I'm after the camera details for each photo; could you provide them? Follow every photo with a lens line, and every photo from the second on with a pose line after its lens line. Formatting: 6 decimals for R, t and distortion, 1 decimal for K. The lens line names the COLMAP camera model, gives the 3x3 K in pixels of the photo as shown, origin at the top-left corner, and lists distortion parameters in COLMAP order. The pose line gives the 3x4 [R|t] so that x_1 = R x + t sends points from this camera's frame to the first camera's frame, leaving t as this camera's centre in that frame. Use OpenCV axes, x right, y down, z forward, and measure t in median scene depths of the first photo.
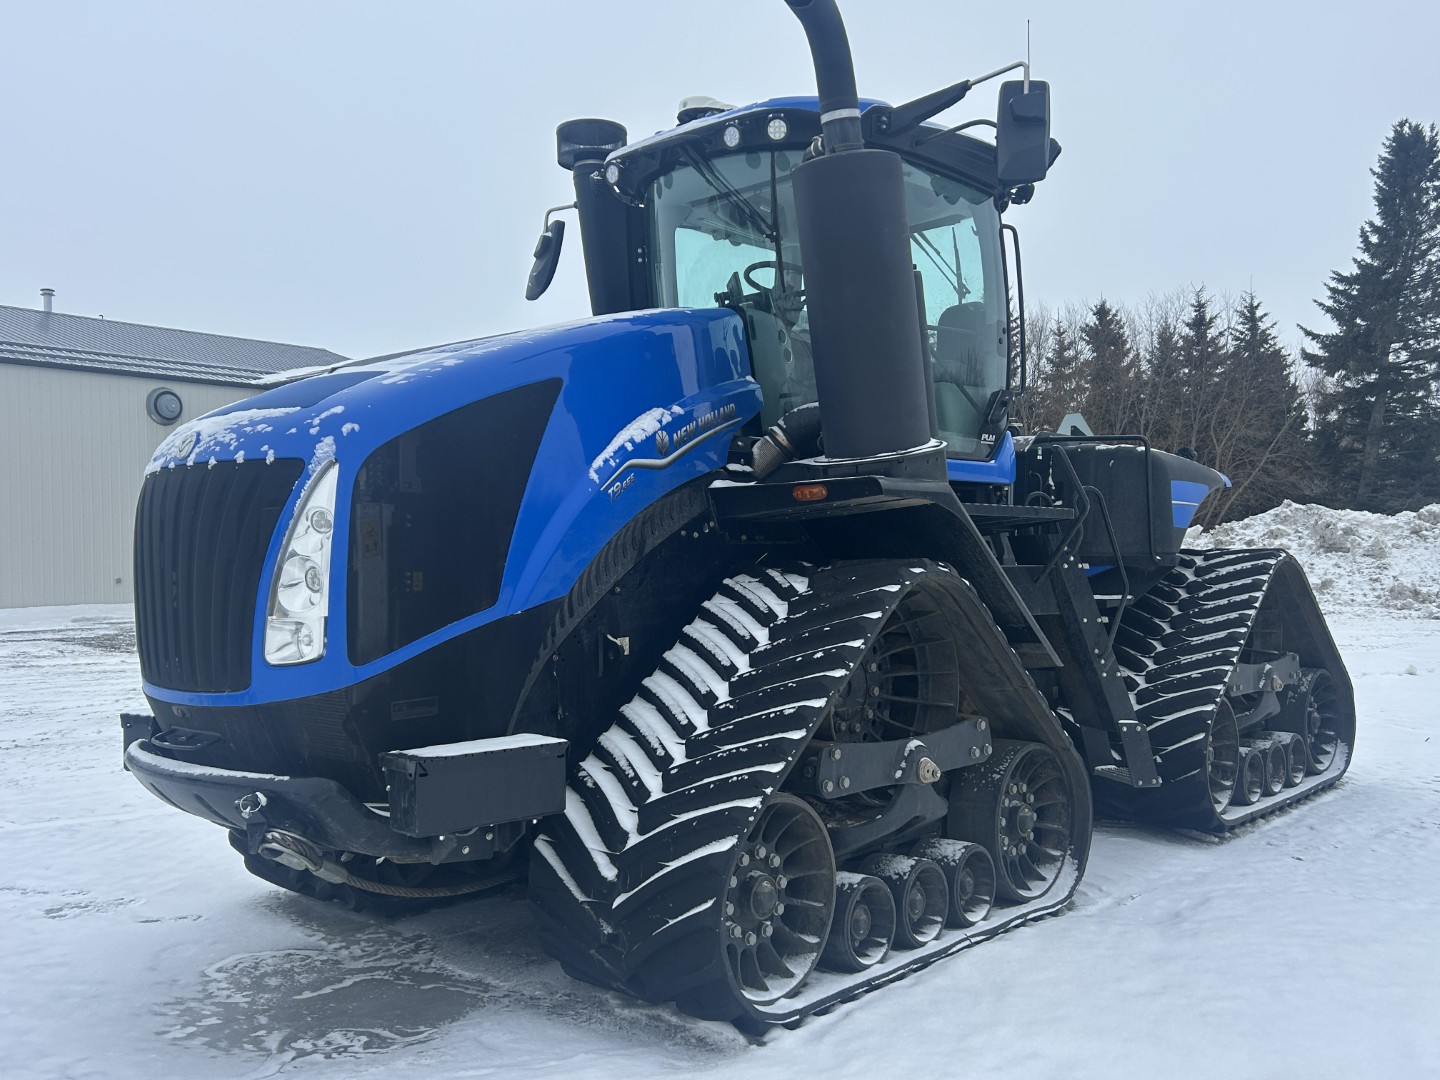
lens RADIAL K [[1270.3, 0, 716.8], [0, 1270.3, 548.5], [0, 0, 1]] dist [0.030563, -0.023761]
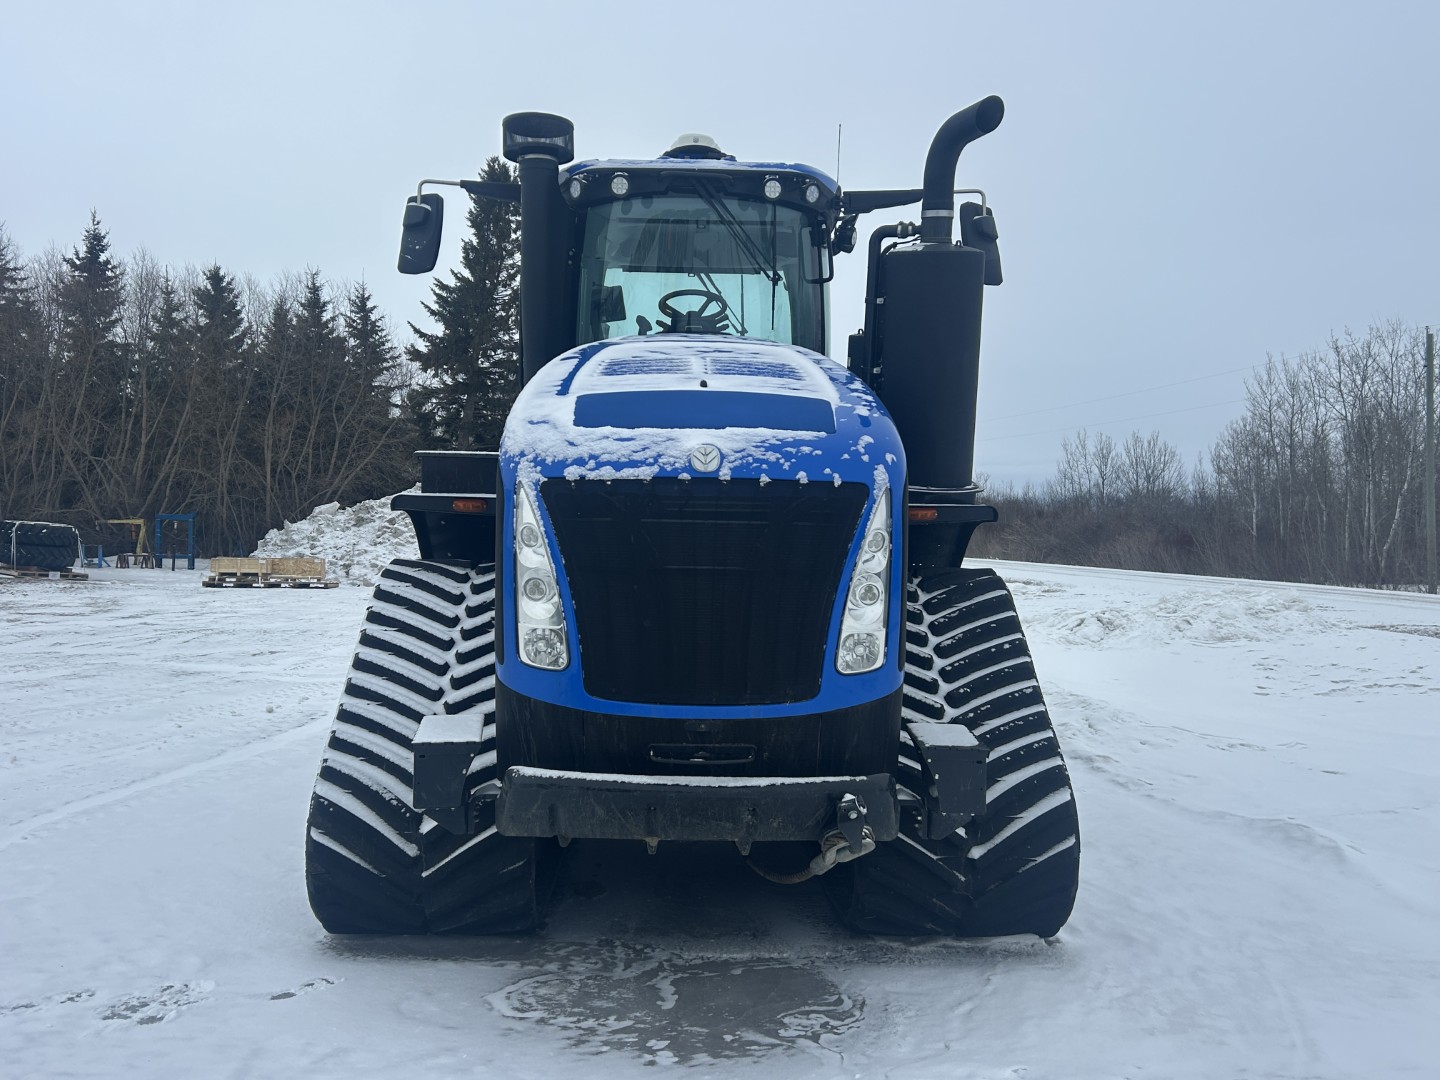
lens RADIAL K [[1270.3, 0, 716.1], [0, 1270.3, 534.9], [0, 0, 1]] dist [0.030563, -0.023761]
pose [[0.715507, 0.023996, 0.698194, -0.732562], [-0.034089, 0.999419, 0.000586, -0.014703], [-0.697774, -0.024220, 0.715909, 0.194866]]
